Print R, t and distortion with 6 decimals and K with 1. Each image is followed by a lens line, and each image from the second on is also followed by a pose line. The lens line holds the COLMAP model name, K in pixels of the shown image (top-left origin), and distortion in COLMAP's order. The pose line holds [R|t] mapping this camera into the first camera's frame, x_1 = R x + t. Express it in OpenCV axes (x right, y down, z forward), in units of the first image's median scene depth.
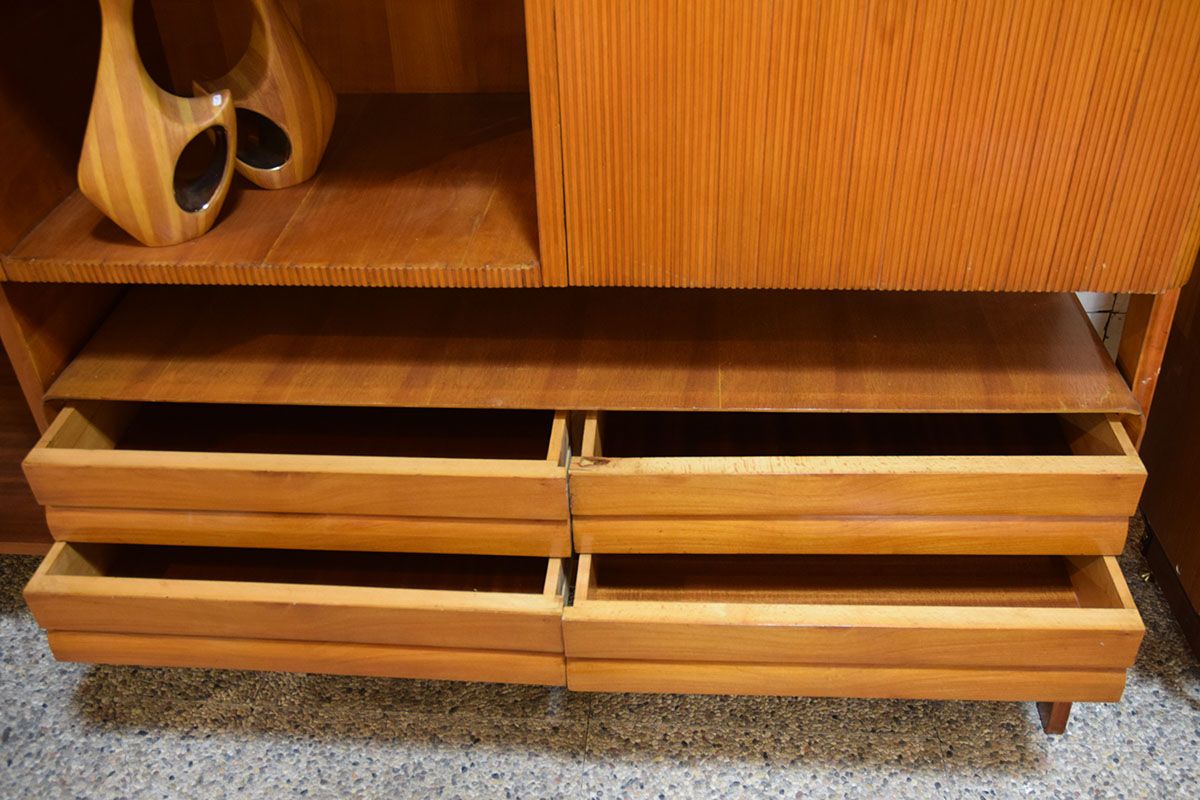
lens RADIAL K [[1112.5, 0, 600.0], [0, 1112.5, 400.0], [0, 0, 1]] dist [-0.027511, 0.026242]
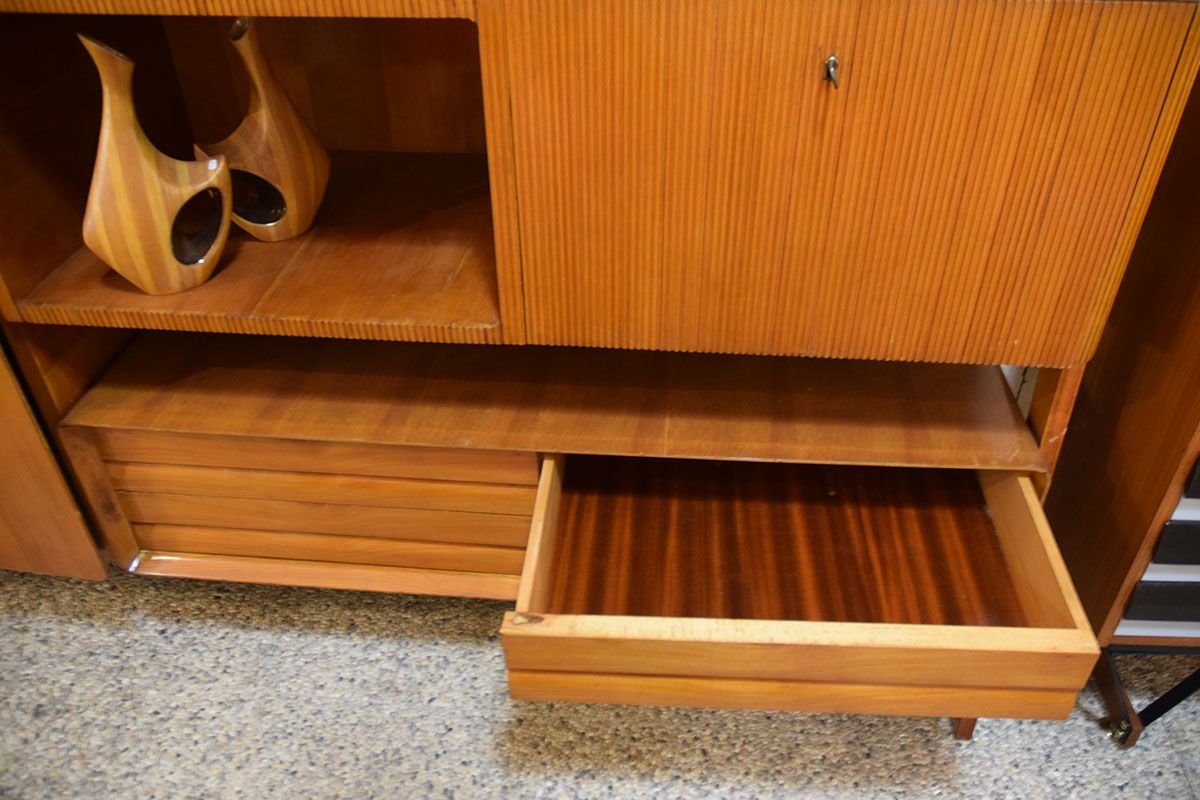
lens RADIAL K [[936.3, 0, 600.0], [0, 936.3, 400.0], [0, 0, 1]] dist [-0.012567, -0.010281]
pose [[0.999581, 0.028463, -0.005309, 0.048337], [-0.028384, 0.999494, 0.014373, -0.059931], [0.005715, -0.014216, 0.999883, 0.071656]]
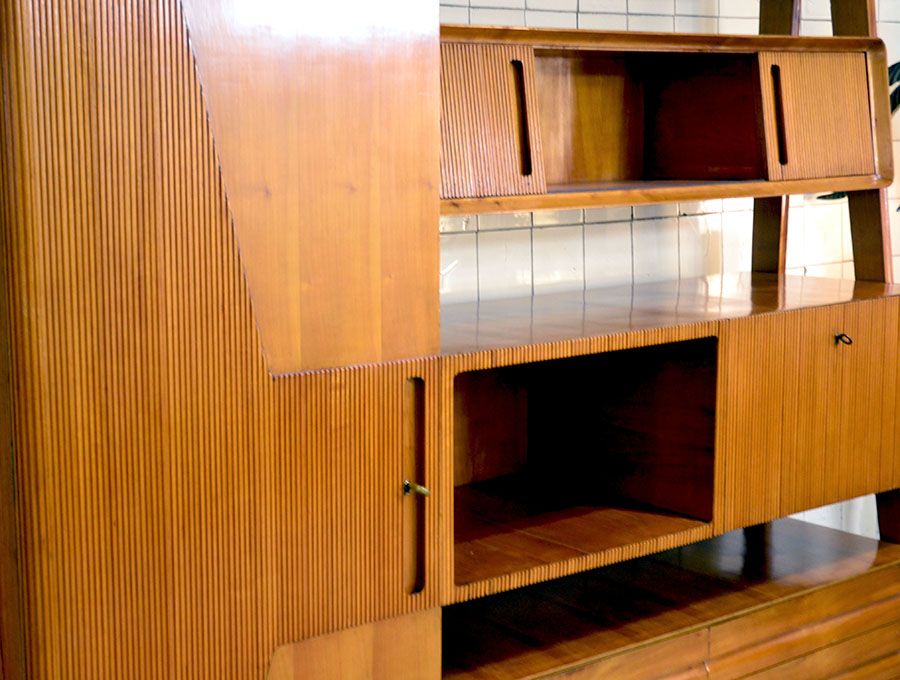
lens RADIAL K [[1429.4, 0, 400.5], [0, 1429.4, 344.2], [0, 0, 1]] dist [-0.029195, 0.021440]
pose [[0.768758, -0.078890, 0.634656, -1.707590], [0.373587, 0.860841, -0.345521, 0.211496], [-0.519080, 0.502721, 0.691250, -0.387293]]
